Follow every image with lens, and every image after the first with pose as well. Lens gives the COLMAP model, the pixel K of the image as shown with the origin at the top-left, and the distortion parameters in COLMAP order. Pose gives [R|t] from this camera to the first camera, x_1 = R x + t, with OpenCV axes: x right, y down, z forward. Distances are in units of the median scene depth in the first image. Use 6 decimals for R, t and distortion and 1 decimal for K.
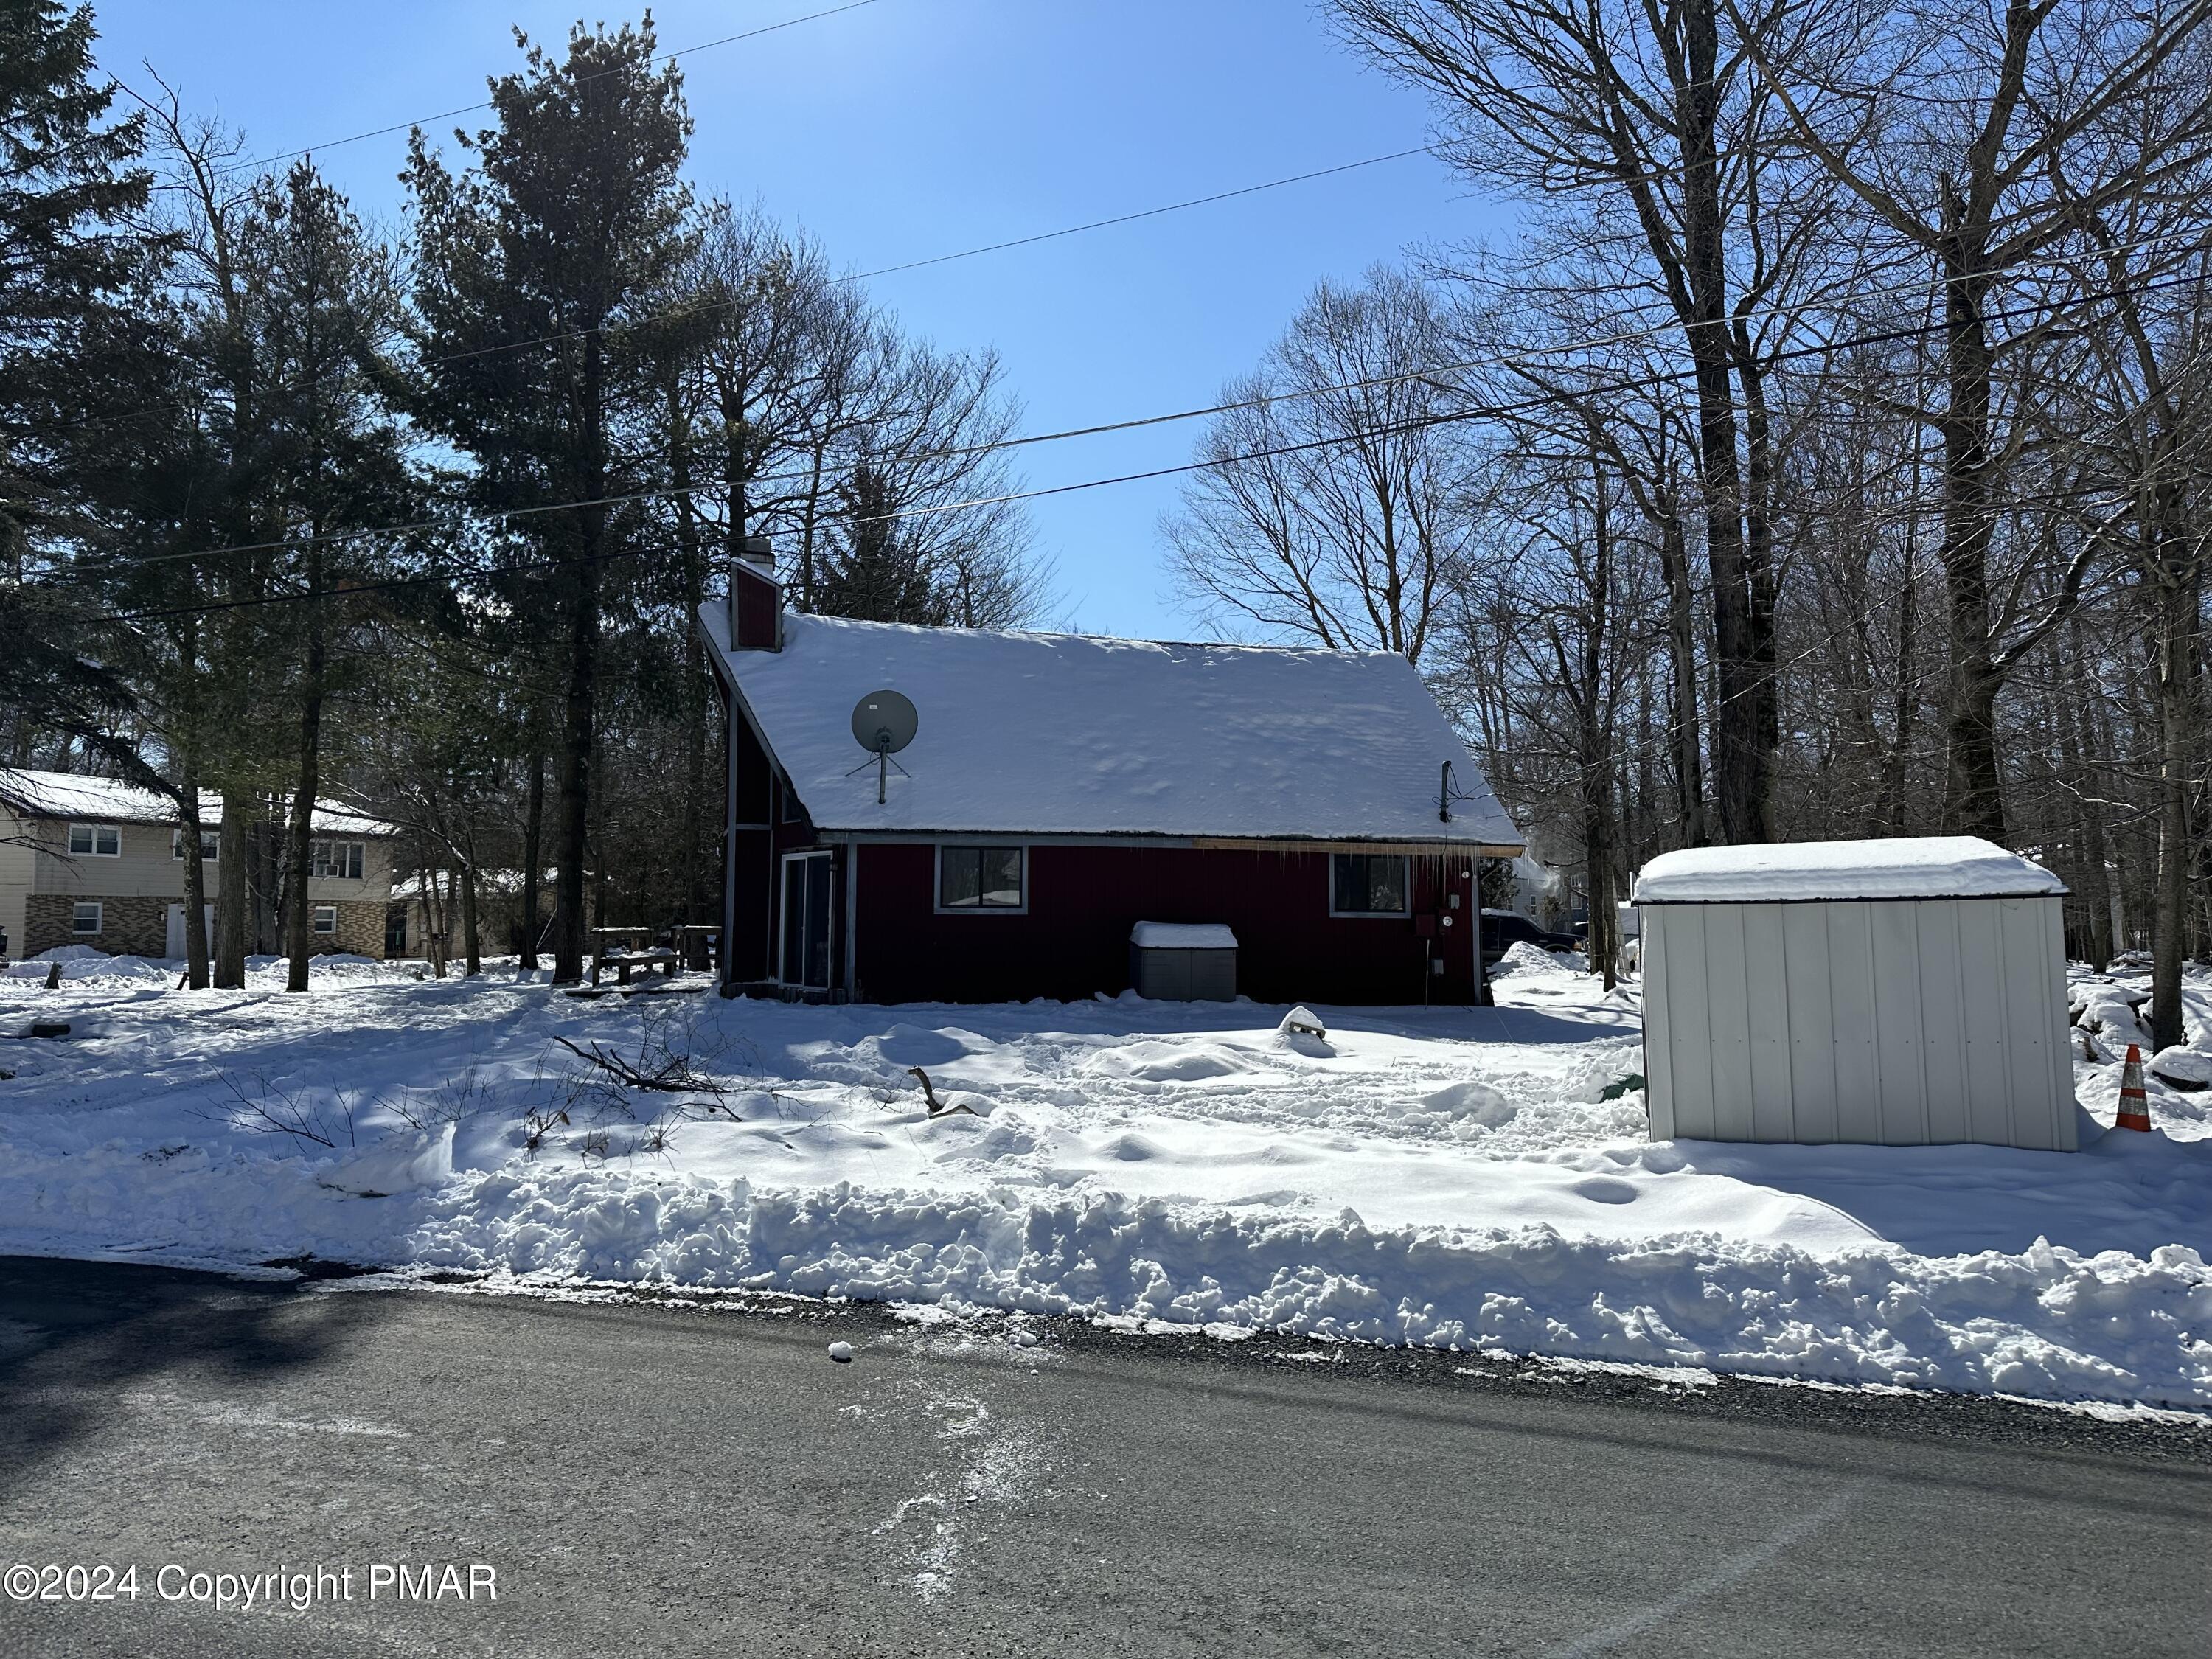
lens RADIAL K [[1529.7, 0, 1104.7], [0, 1529.7, 801.1], [0, 0, 1]] dist [0.120333, -0.090137]
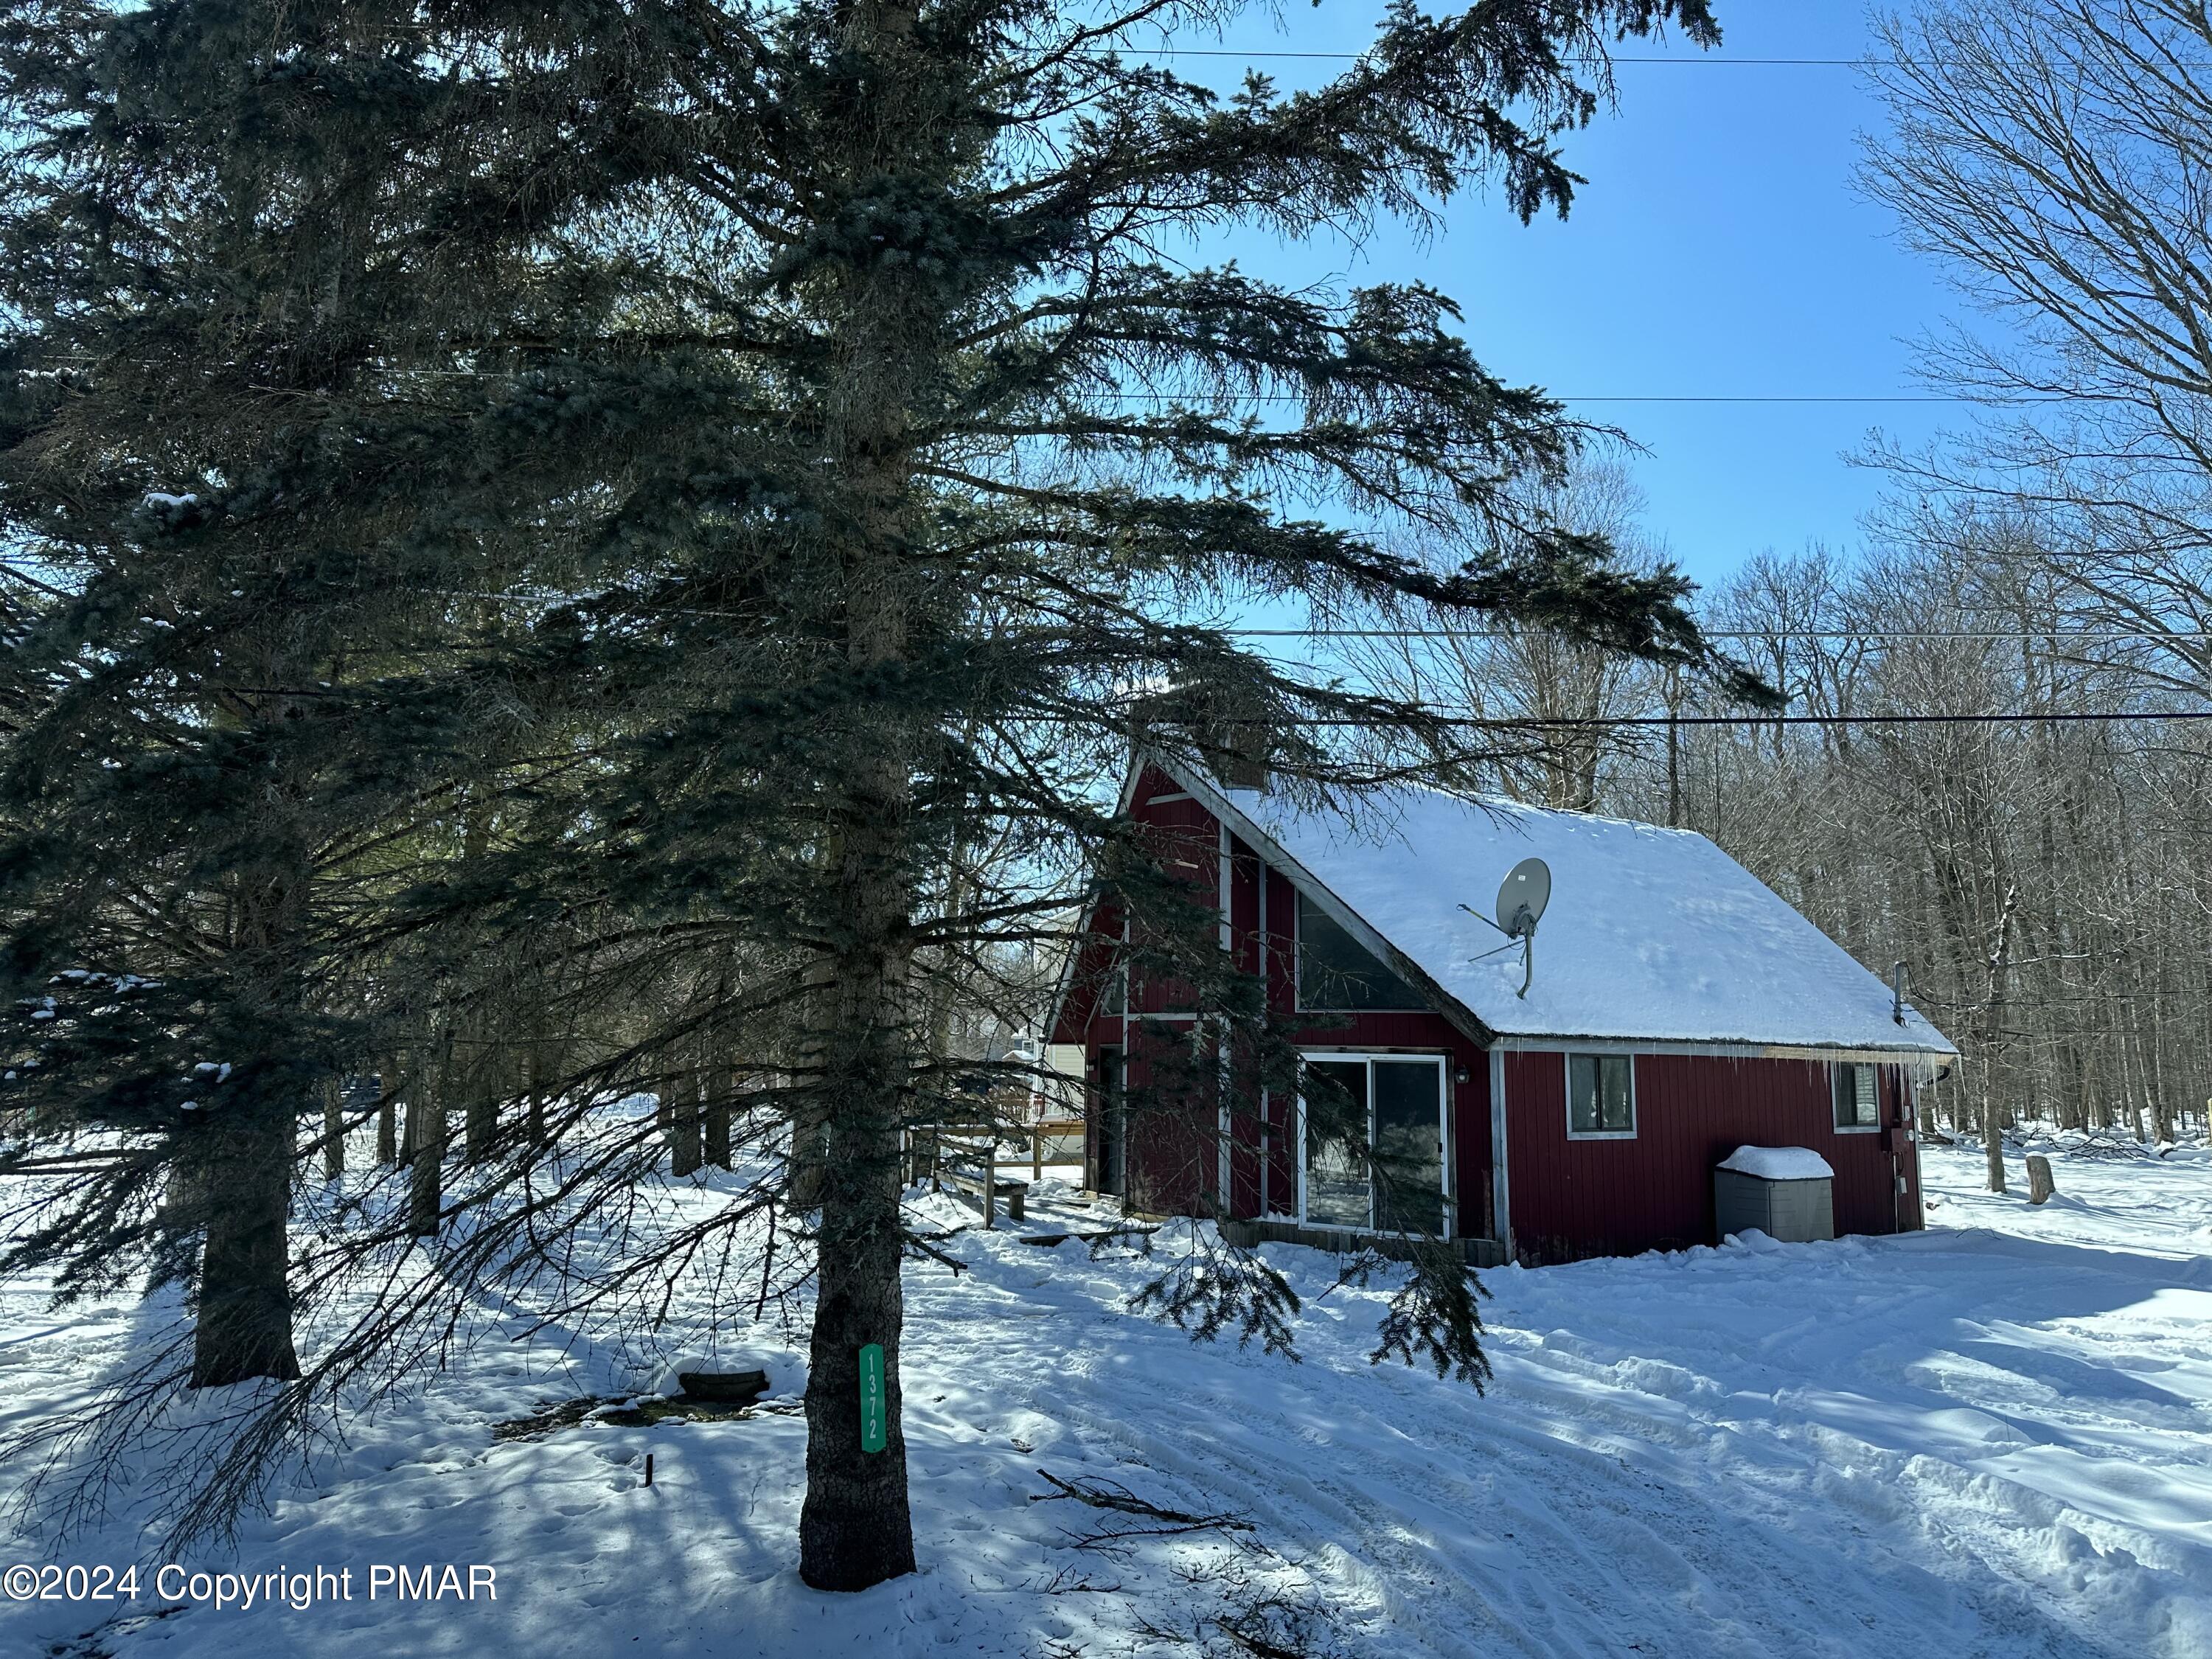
lens RADIAL K [[1524.2, 0, 1108.4], [0, 1524.2, 828.1], [0, 0, 1]] dist [0.078081, -0.090514]
pose [[0.923133, 0.067821, 0.378451, -0.607556], [-0.042433, 0.996278, -0.075034, -0.016957], [-0.382131, 0.053208, 0.922575, 0.321559]]
